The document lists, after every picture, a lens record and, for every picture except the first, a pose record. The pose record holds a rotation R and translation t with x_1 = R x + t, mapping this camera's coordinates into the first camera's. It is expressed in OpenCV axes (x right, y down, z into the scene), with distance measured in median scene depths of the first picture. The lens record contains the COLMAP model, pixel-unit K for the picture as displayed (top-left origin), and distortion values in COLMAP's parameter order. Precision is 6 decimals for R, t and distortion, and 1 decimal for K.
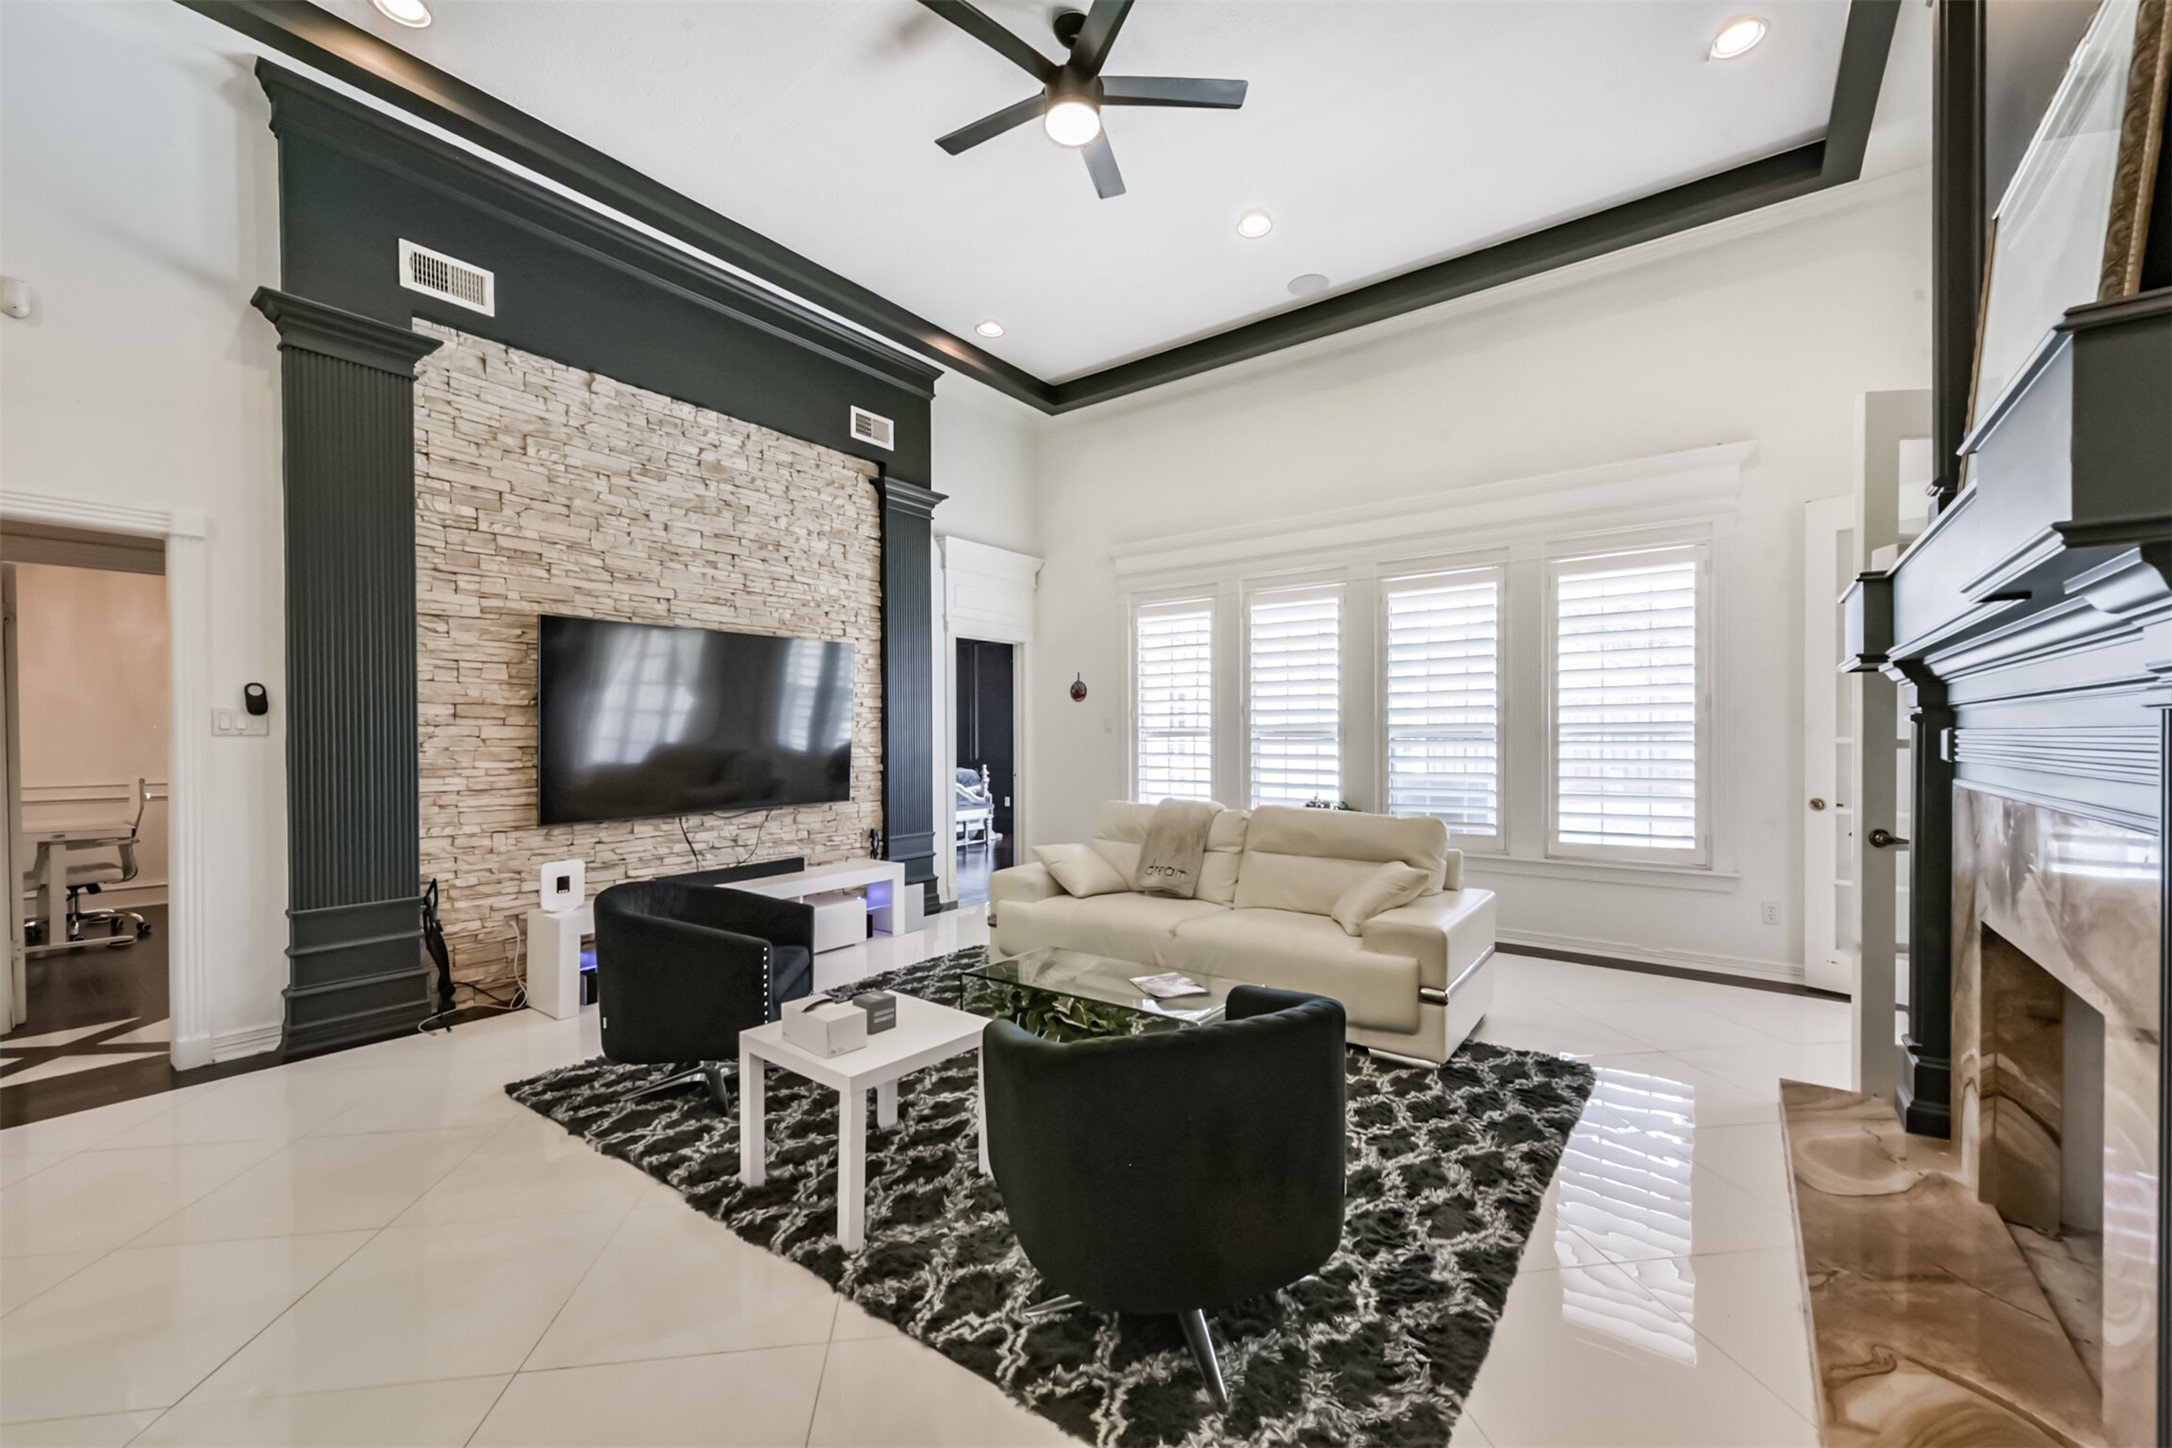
lens RADIAL K [[851.9, 0, 1080.2], [0, 851.9, 747.8], [0, 0, 1]] dist [0.009516, -0.003941]
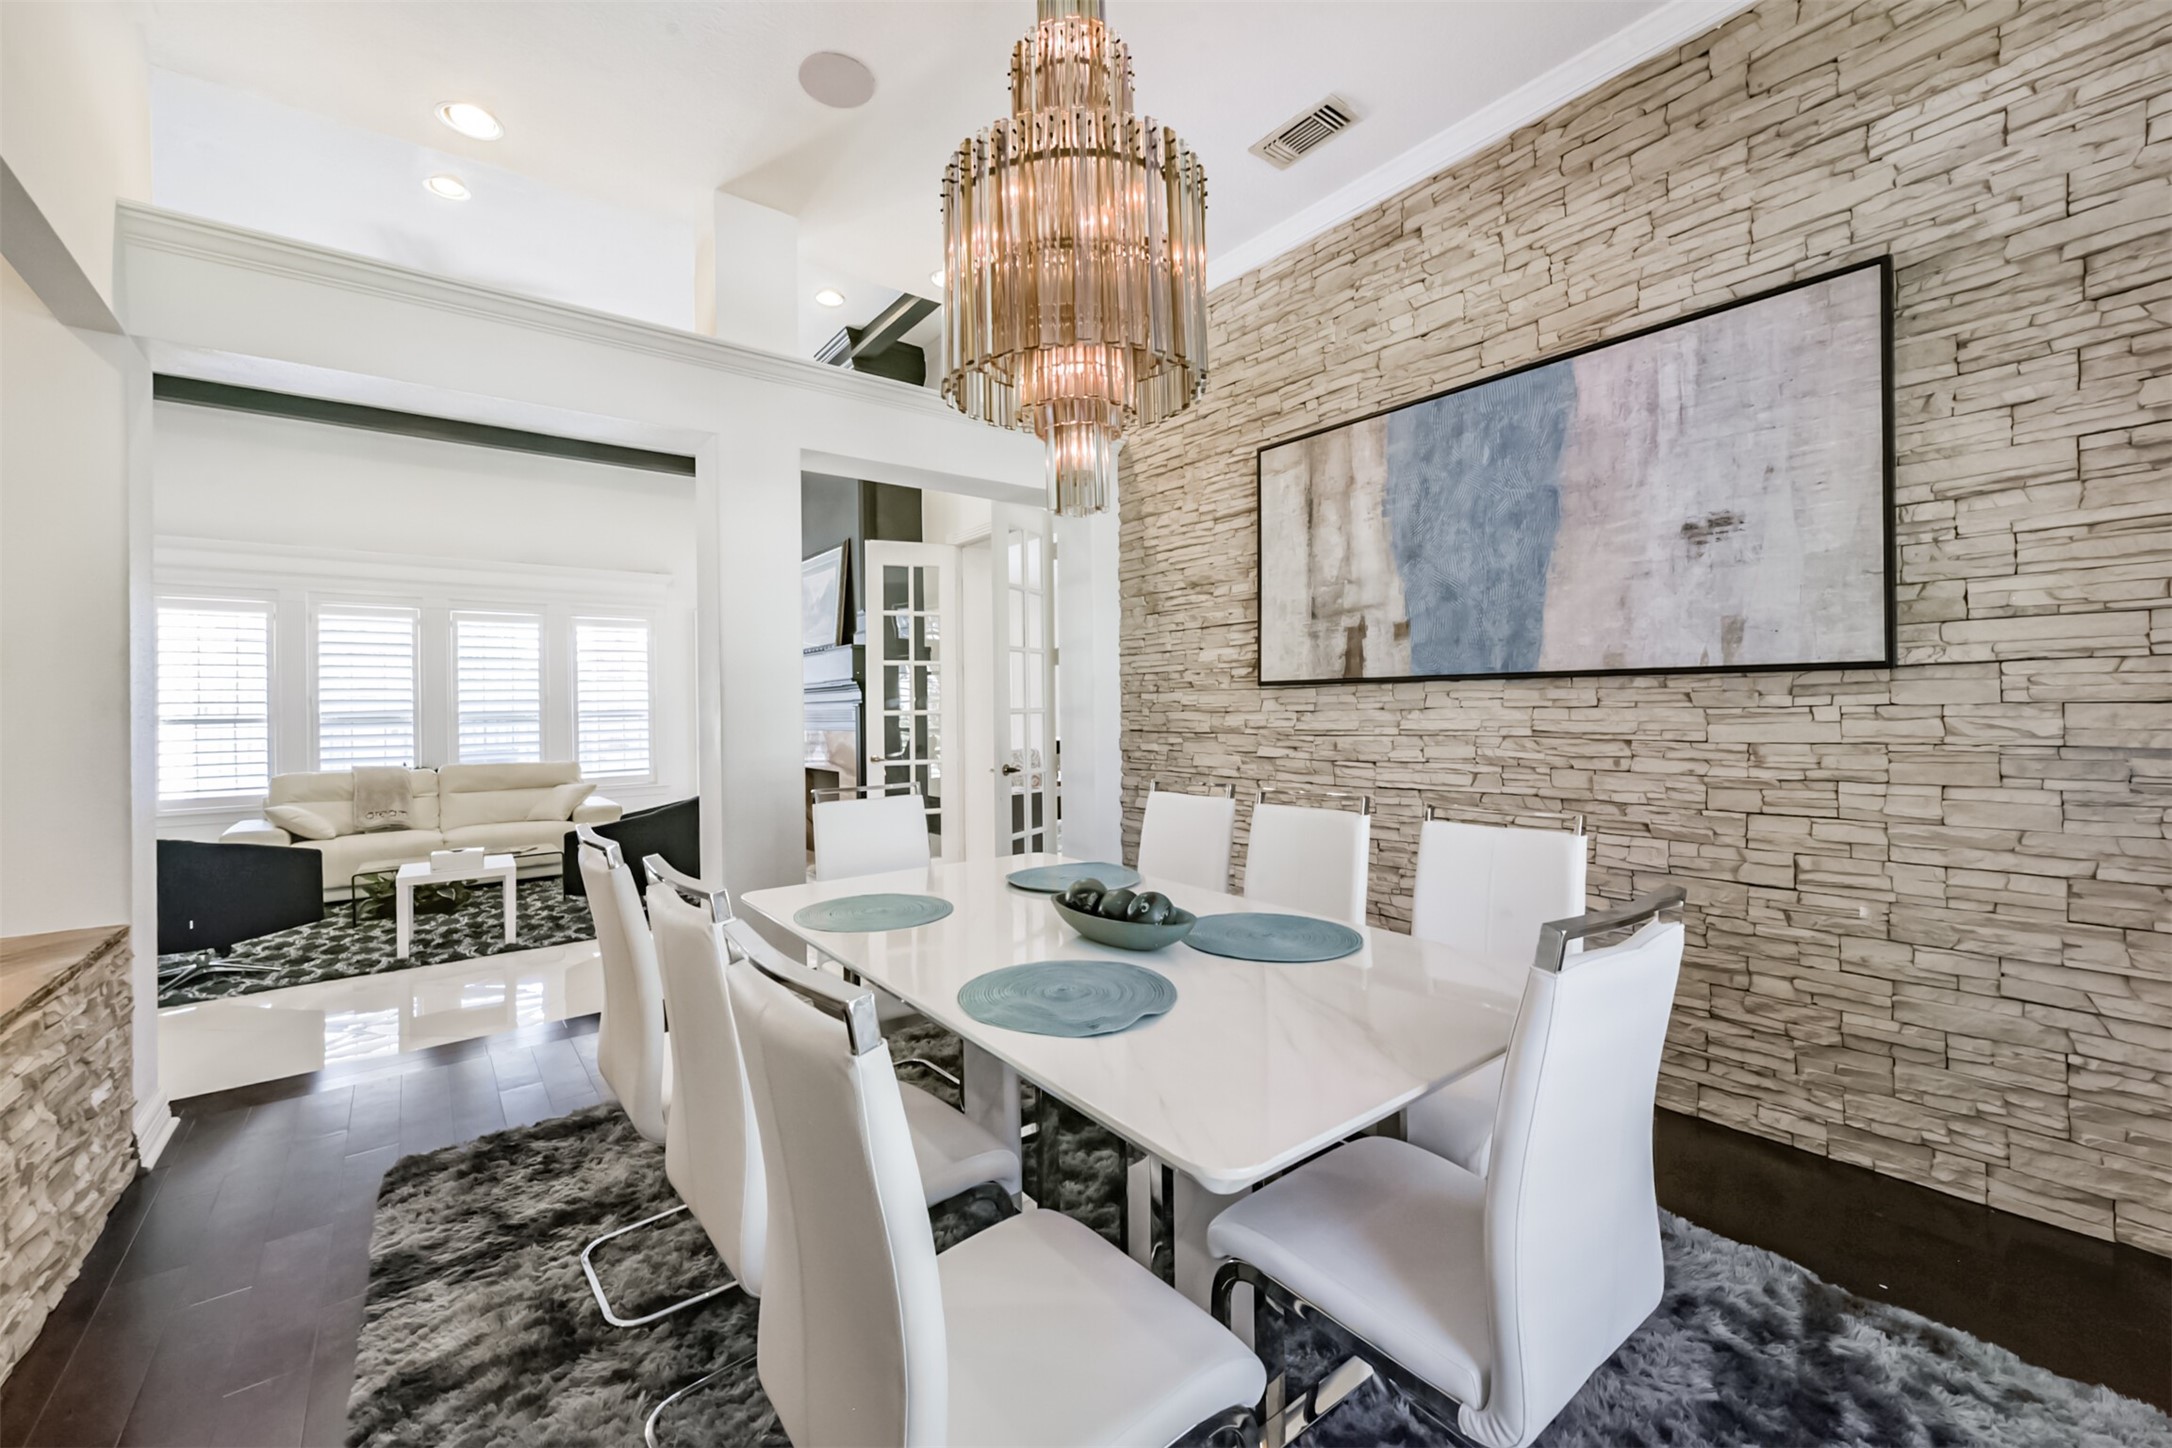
lens RADIAL K [[851.9, 0, 1084.9], [0, 851.9, 706.3], [0, 0, 1]] dist [0.009516, -0.003941]
pose [[0.259587, -0.001694, 0.965718, -0.739514], [0.026081, 0.999646, -0.005258, -0.000740], [-0.965367, 0.026552, 0.259540, -0.389668]]
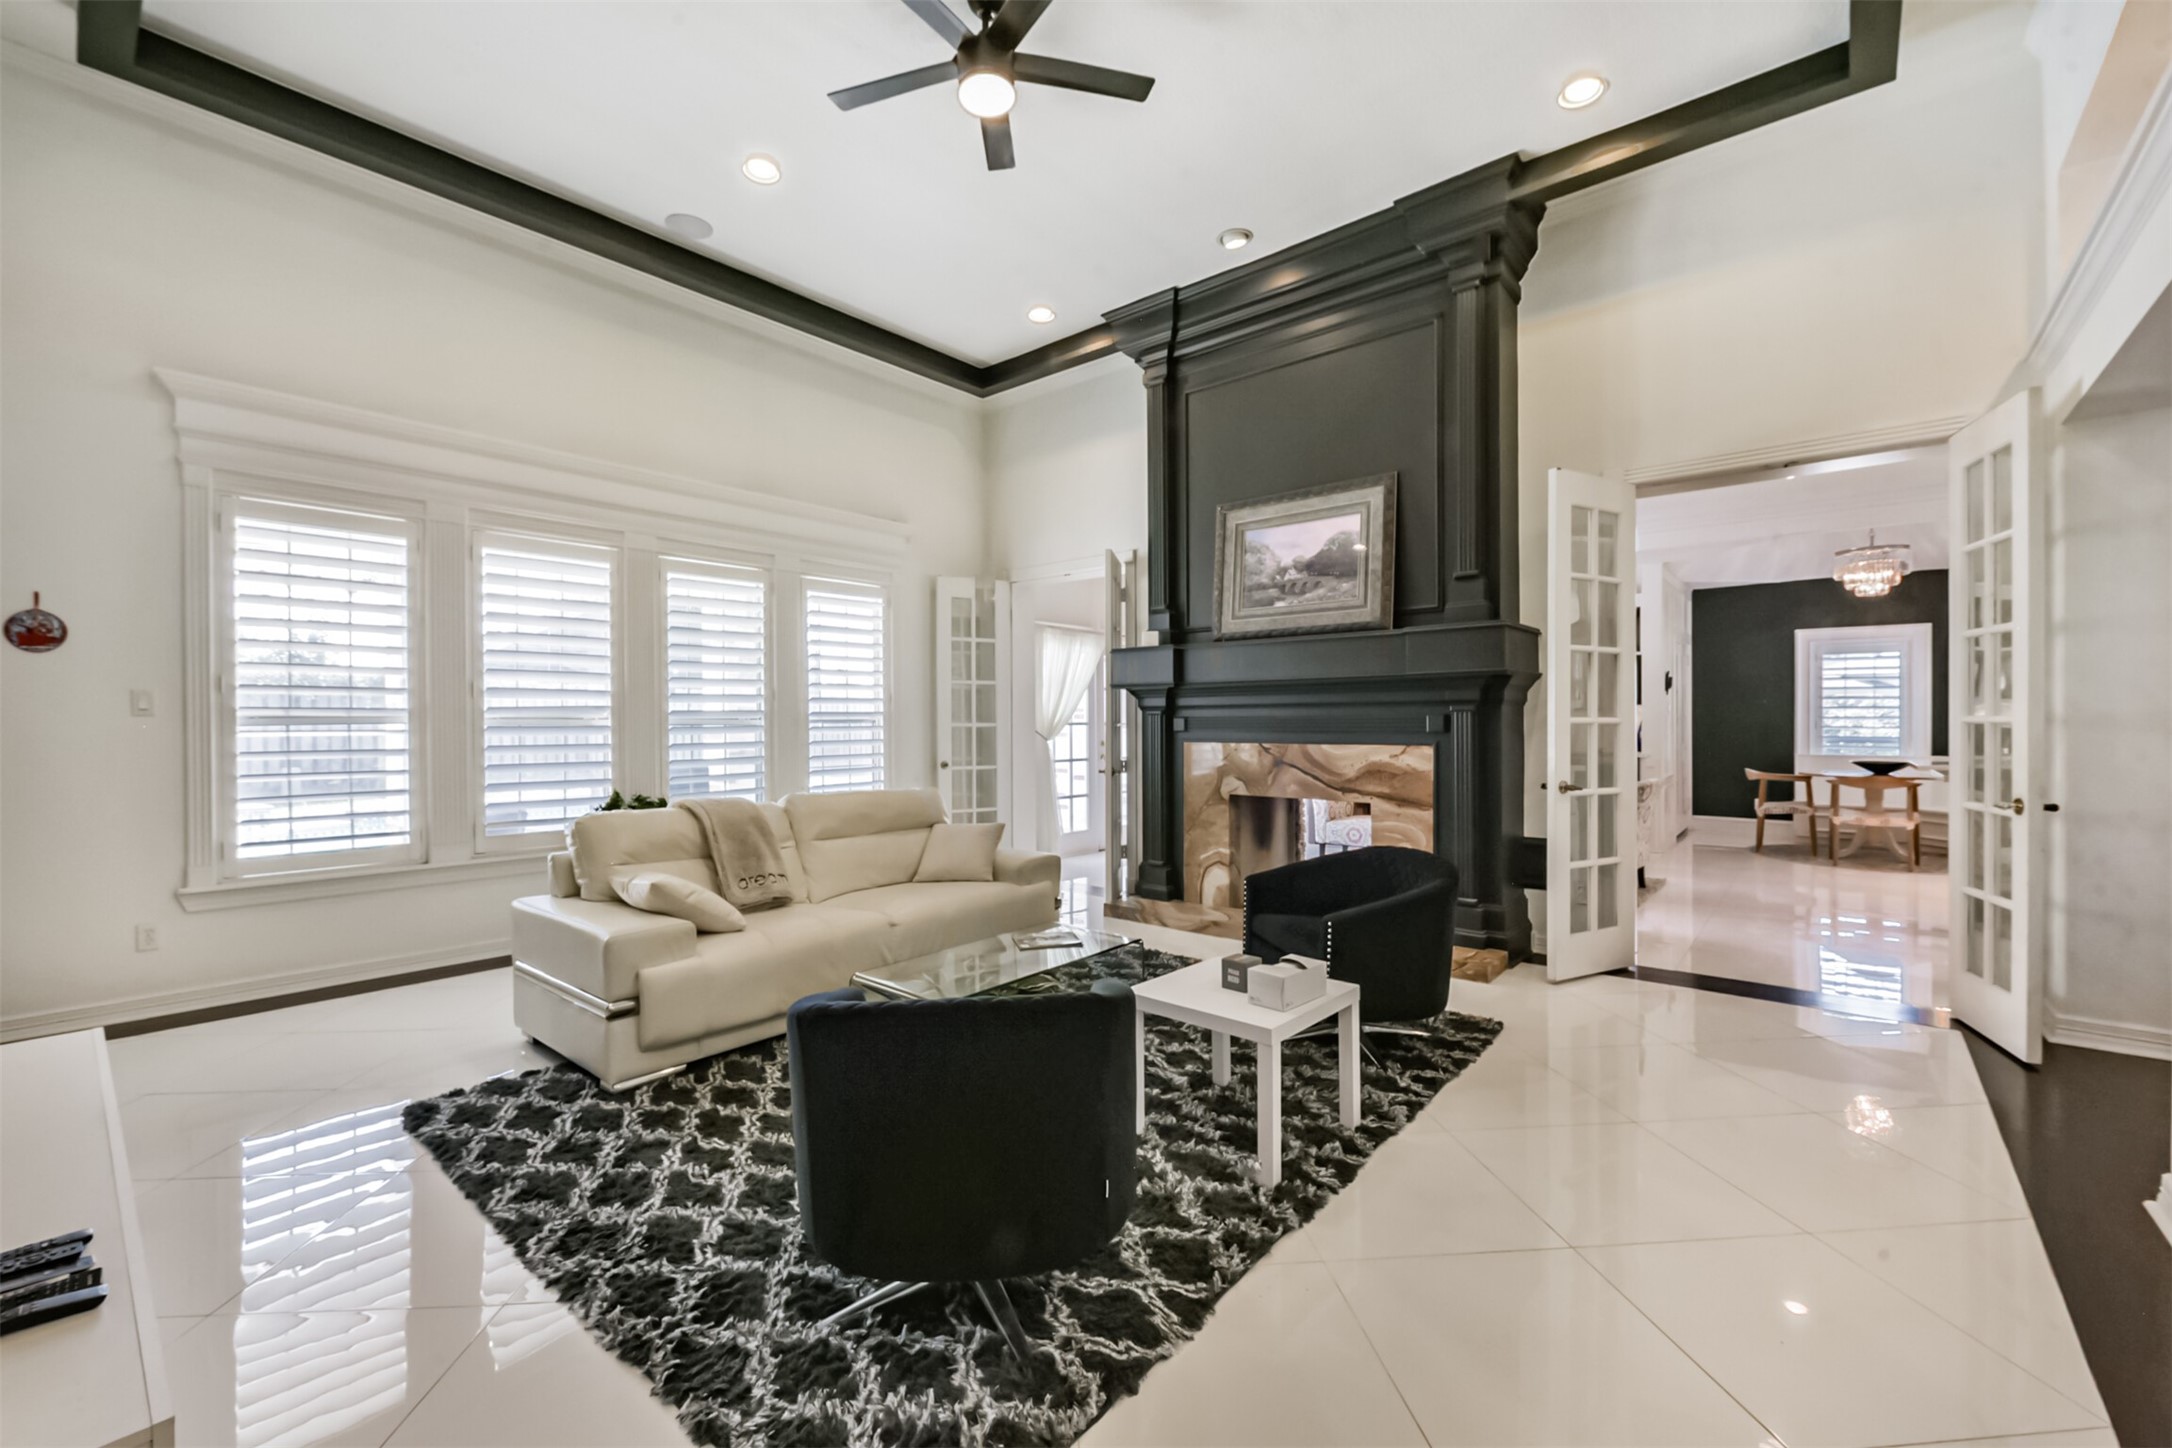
lens RADIAL K [[895.6, 0, 1089.2], [0, 895.6, 713.8], [0, 0, 1]] dist [0.001828, -0.000072]
pose [[0.061545, 0.008327, 0.998070, -0.576658], [0.014091, 0.999858, -0.009211, -0.007818], [-0.998005, 0.014631, 0.061419, 0.461255]]
